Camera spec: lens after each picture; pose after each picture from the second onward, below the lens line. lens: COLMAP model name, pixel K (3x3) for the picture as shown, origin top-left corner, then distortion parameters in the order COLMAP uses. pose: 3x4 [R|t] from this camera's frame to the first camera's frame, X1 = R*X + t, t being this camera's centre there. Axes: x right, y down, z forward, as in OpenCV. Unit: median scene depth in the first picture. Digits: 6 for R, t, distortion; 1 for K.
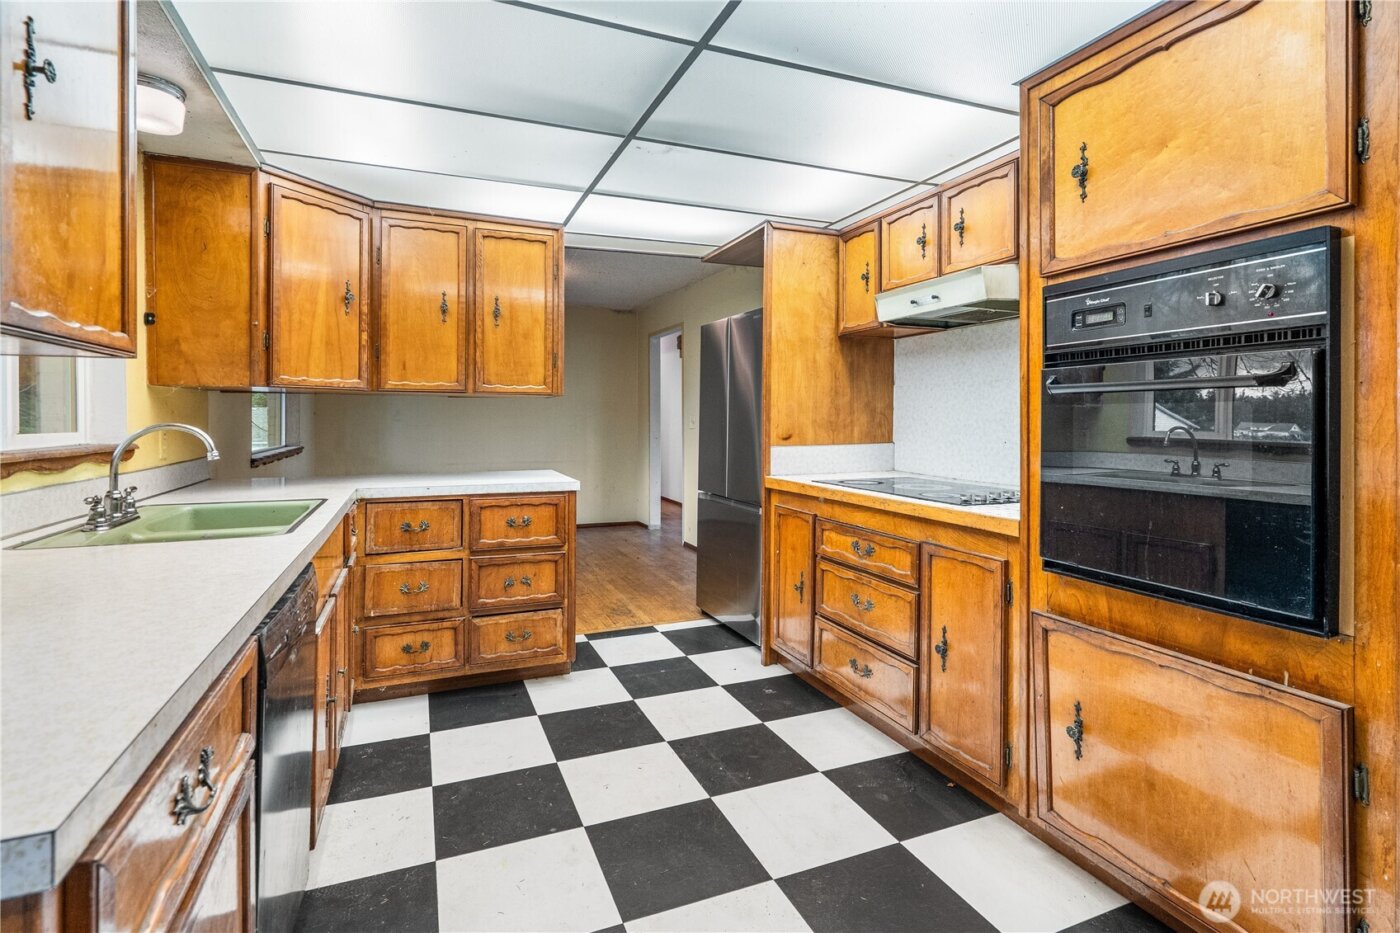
lens RADIAL K [[649.3, 0, 677.7], [0, 649.3, 419.1], [0, 0, 1]] dist [-0.001259, 0.000646]
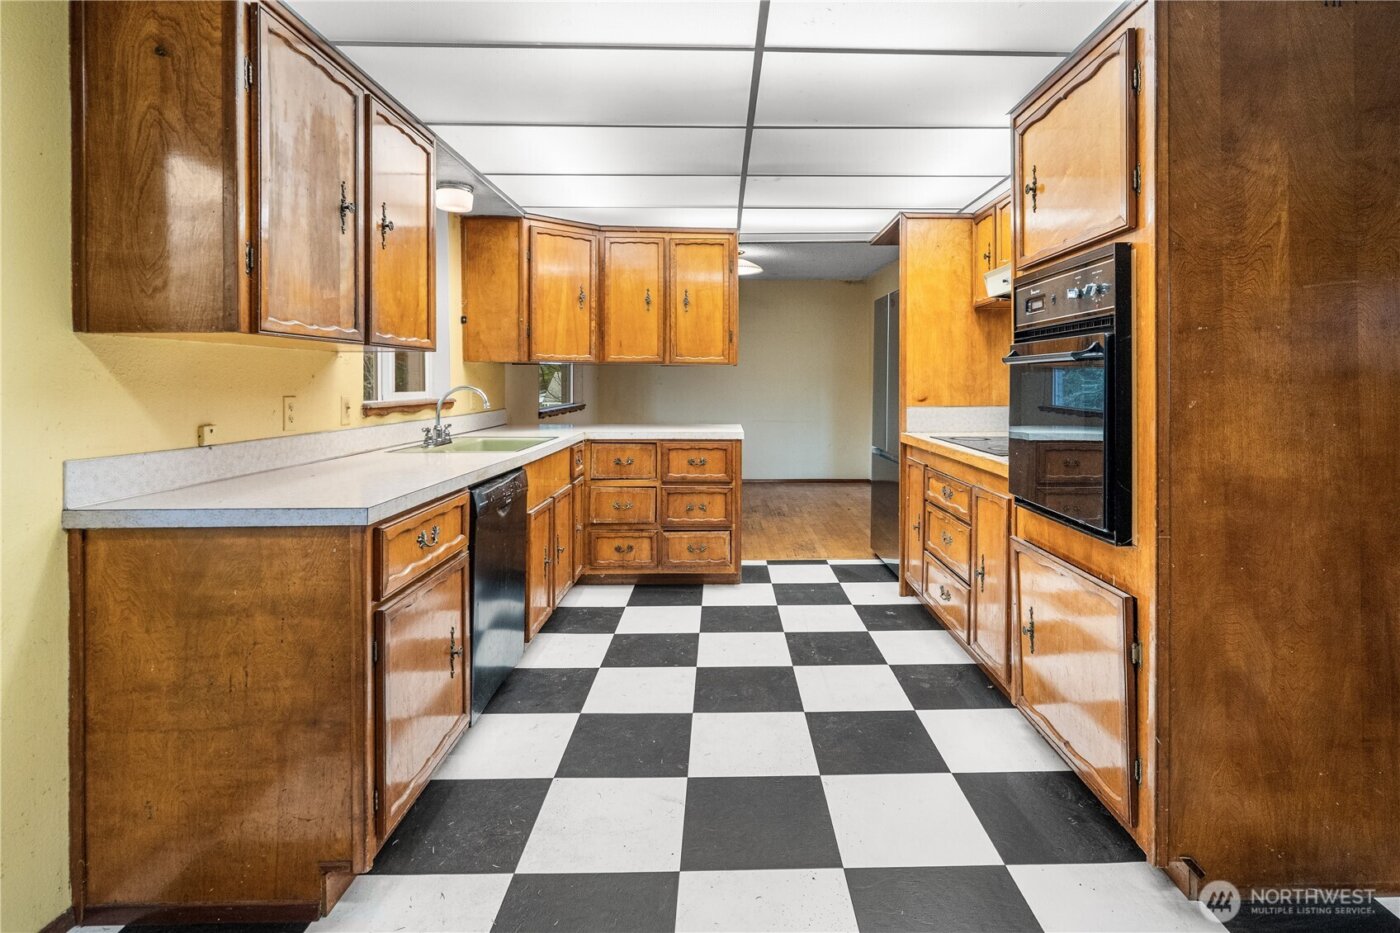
lens RADIAL K [[683.2, 0, 754.1], [0, 683.2, 383.9], [0, 0, 1]] dist [-0.005410, 0.003343]
pose [[0.940658, 0.000788, -0.339355, 0.352096], [0.000118, 0.999996, 0.002651, -0.002518], [0.339356, -0.002534, 0.940655, -0.273862]]
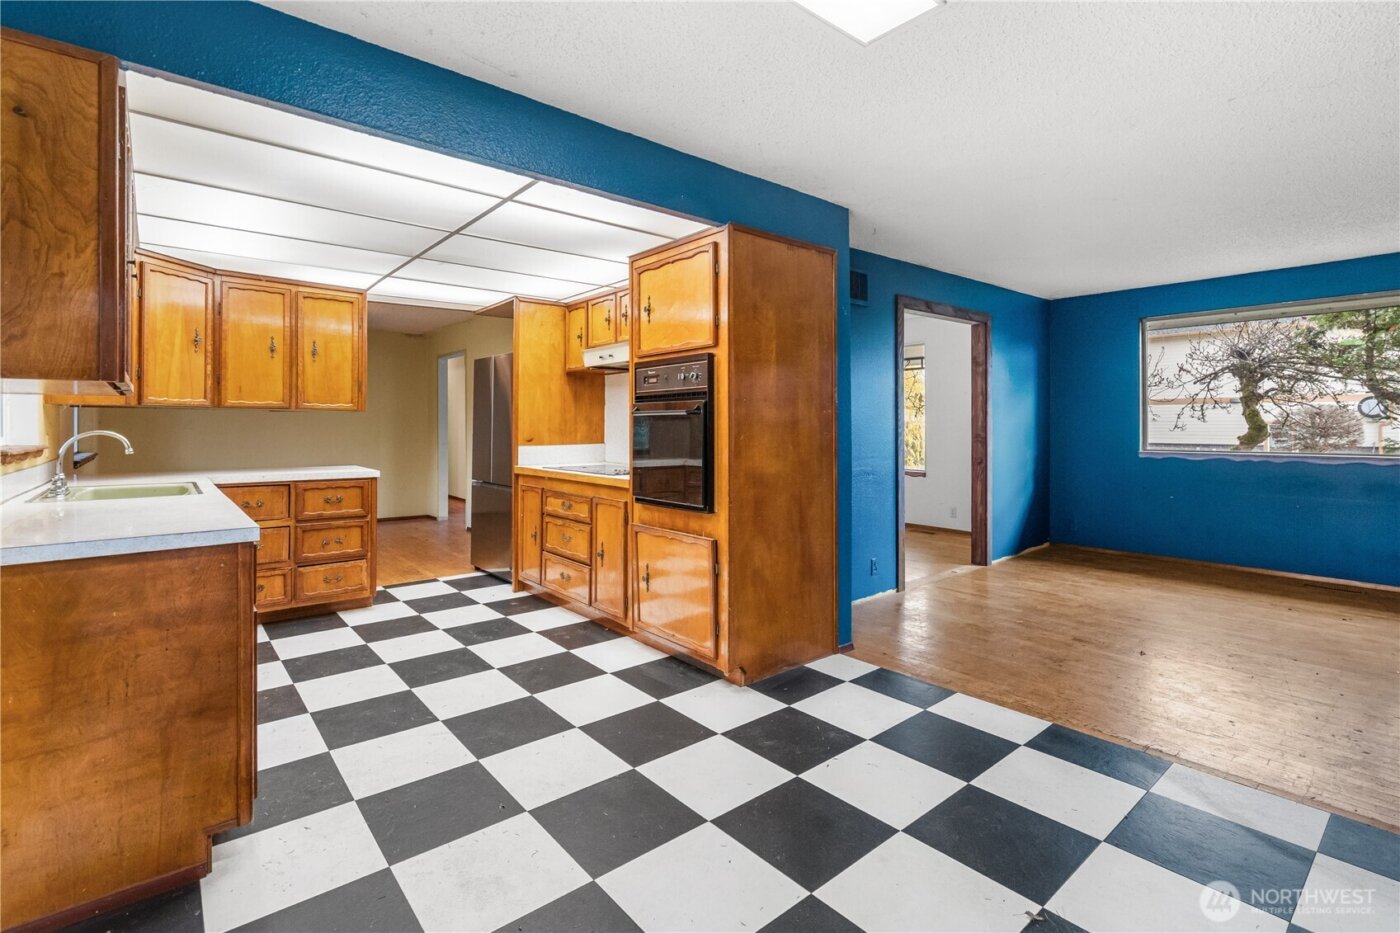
lens RADIAL K [[649.3, 0, 687.7], [0, 649.3, 428.4], [0, 0, 1]] dist [-0.001259, 0.000646]
pose [[0.951602, -0.000481, 0.307334, 0.063436], [-0.000086, 0.999998, 0.001829, -0.001588], [-0.307335, -0.001767, 0.951600, -0.643234]]
